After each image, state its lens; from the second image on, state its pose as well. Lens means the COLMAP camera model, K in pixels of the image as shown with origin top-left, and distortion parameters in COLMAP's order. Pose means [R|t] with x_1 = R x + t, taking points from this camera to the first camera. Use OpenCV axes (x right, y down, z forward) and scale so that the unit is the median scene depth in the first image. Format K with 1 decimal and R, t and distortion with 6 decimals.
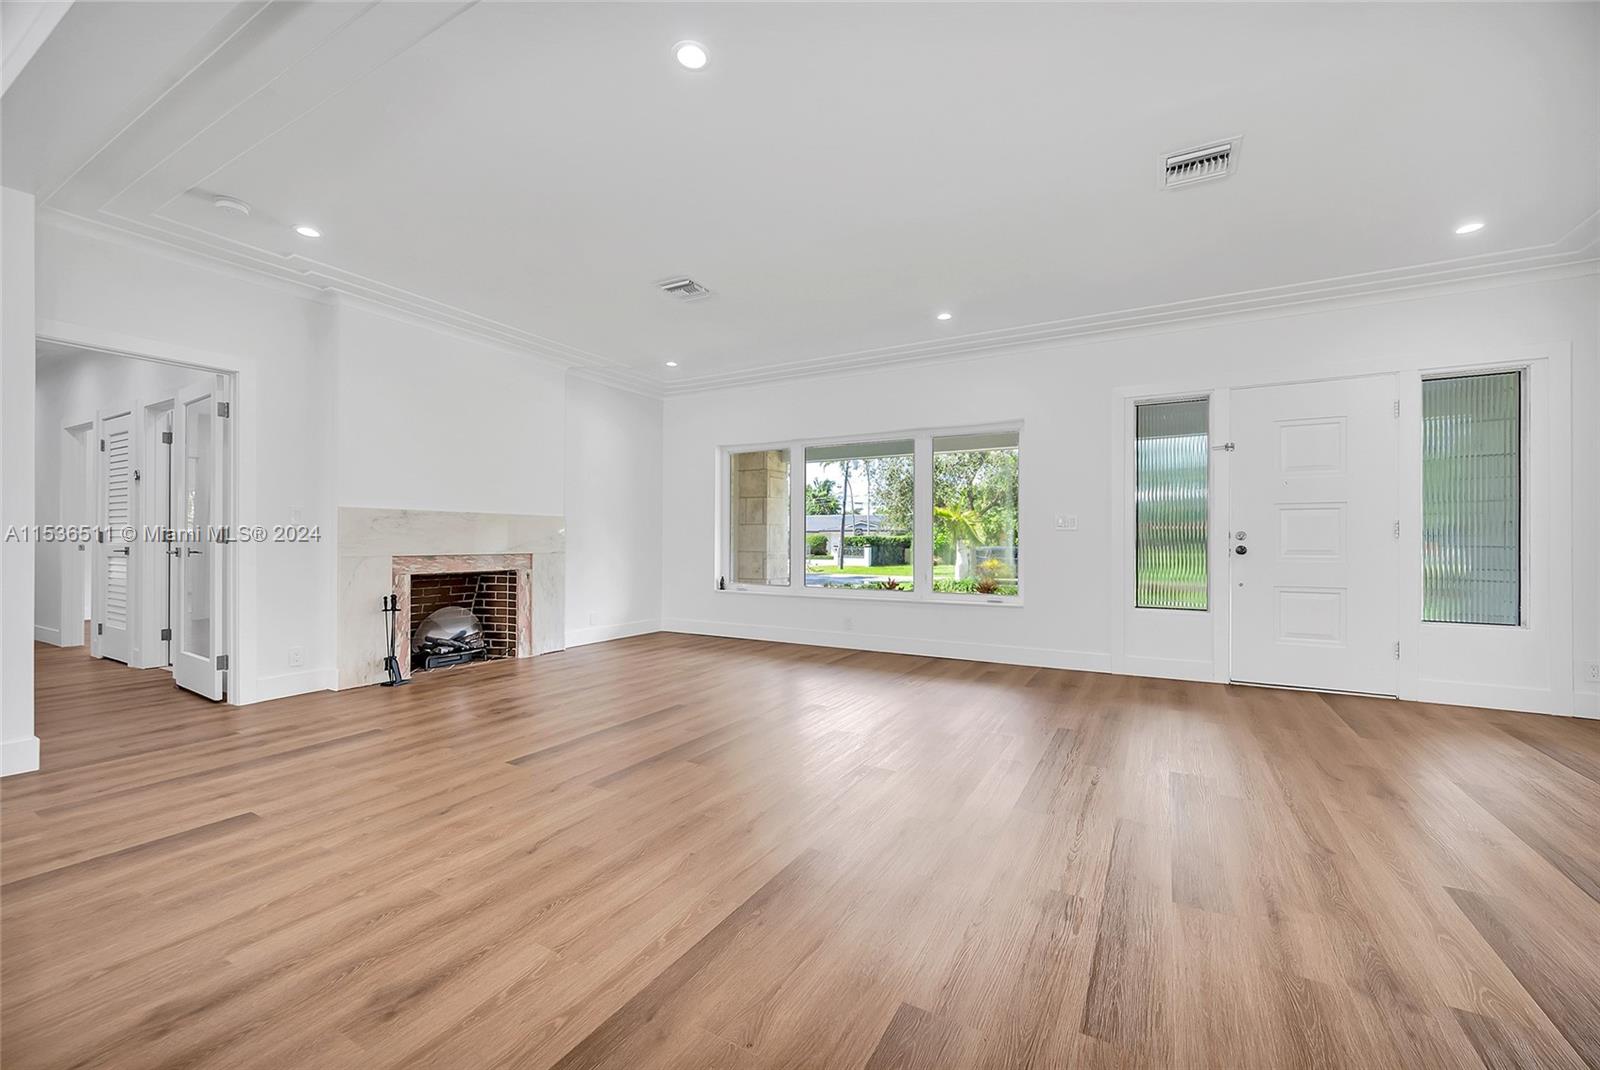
lens RADIAL K [[647.0, 0, 804.7], [0, 647.0, 533.0], [0, 0, 1]] dist [-0.001588, 0.000075]
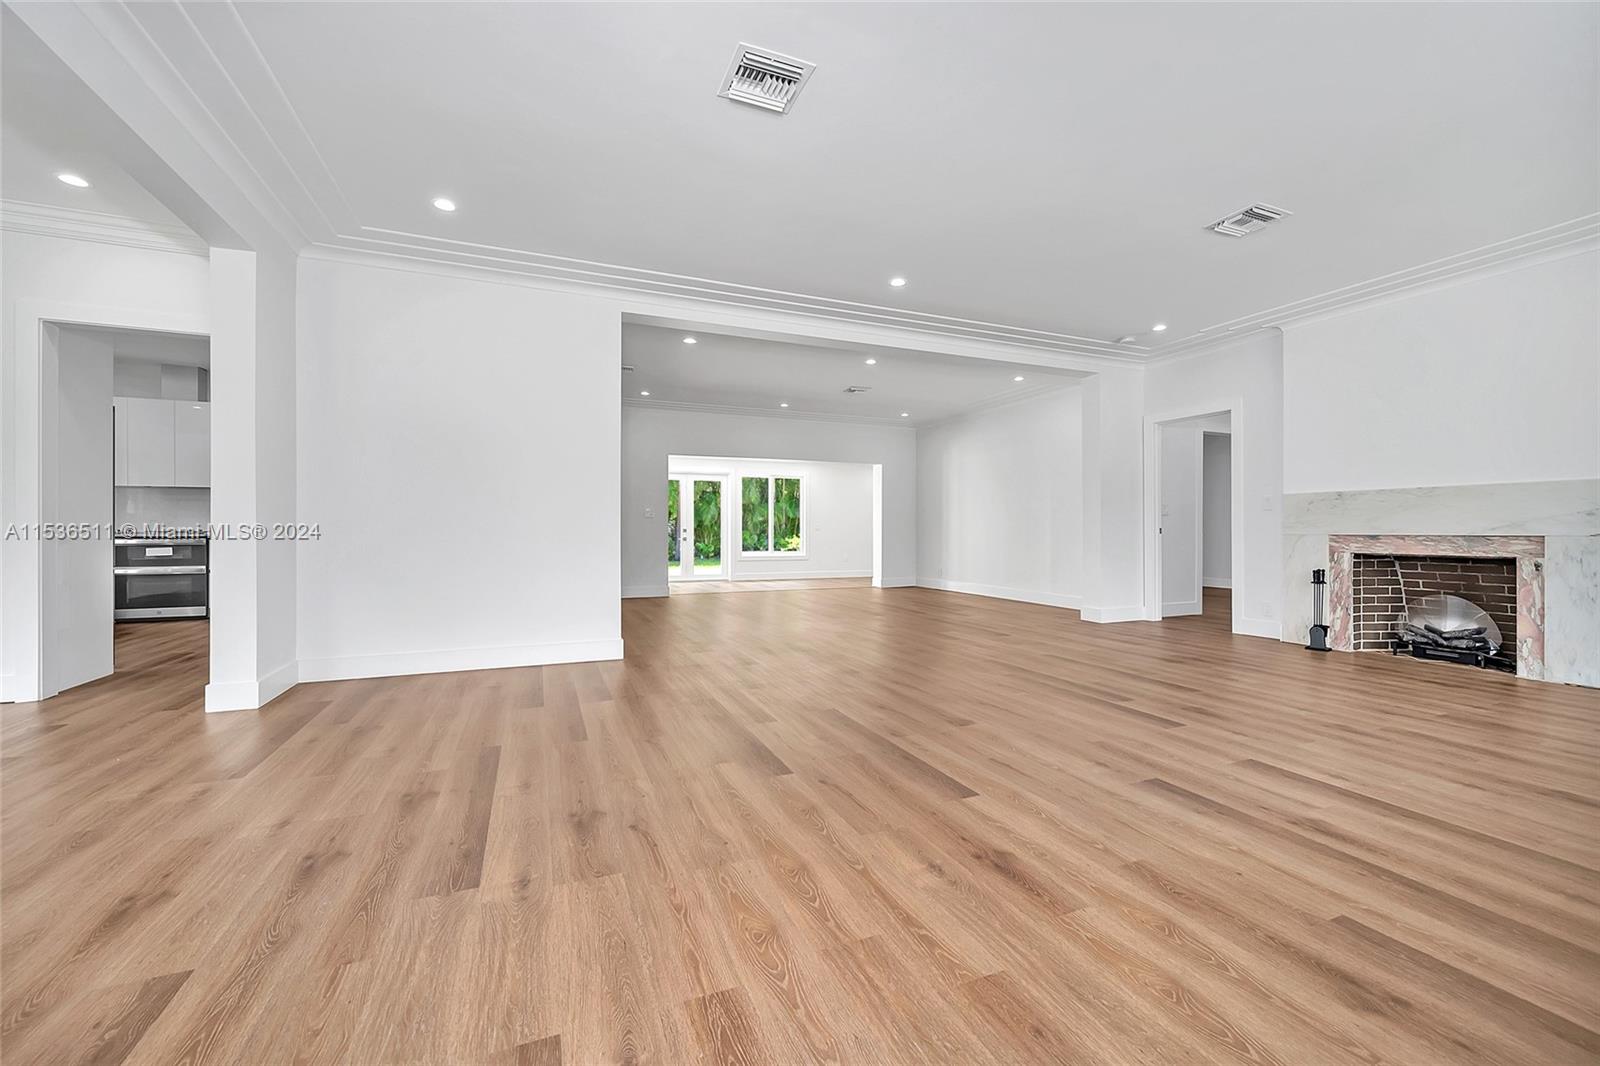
lens RADIAL K [[647.0, 0, 804.7], [0, 647.0, 531.0], [0, 0, 1]] dist [-0.001588, 0.000075]
pose [[-0.617471, -0.005086, -0.786577, 0.743717], [0.006115, 0.999918, -0.011266, 0.034627], [0.786570, -0.011766, -0.617389, 0.931549]]
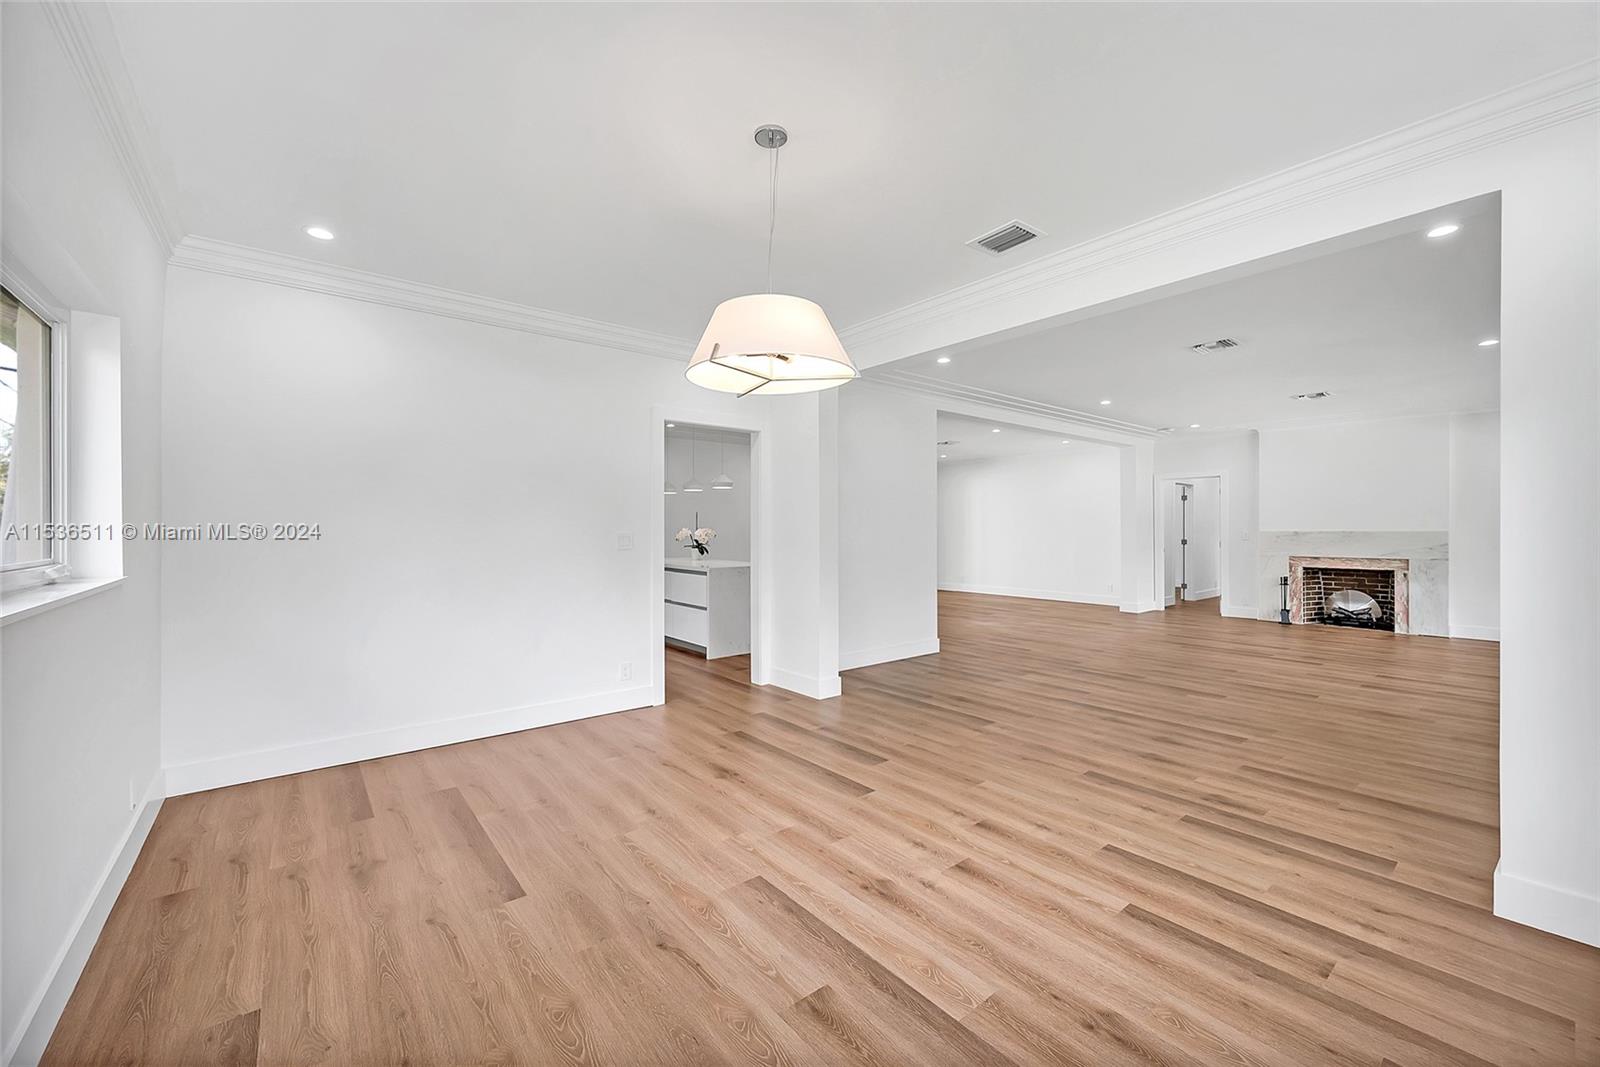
lens RADIAL K [[641.3, 0, 800.0], [0, 641.3, 533.5], [0, 0, 1]] dist [-0.000389, -0.000075]
pose [[-0.364844, 0.003115, -0.931063, 1.539444], [0.011493, 0.999933, -0.001159, -0.042402], [0.930998, -0.011123, -0.364856, 0.340960]]
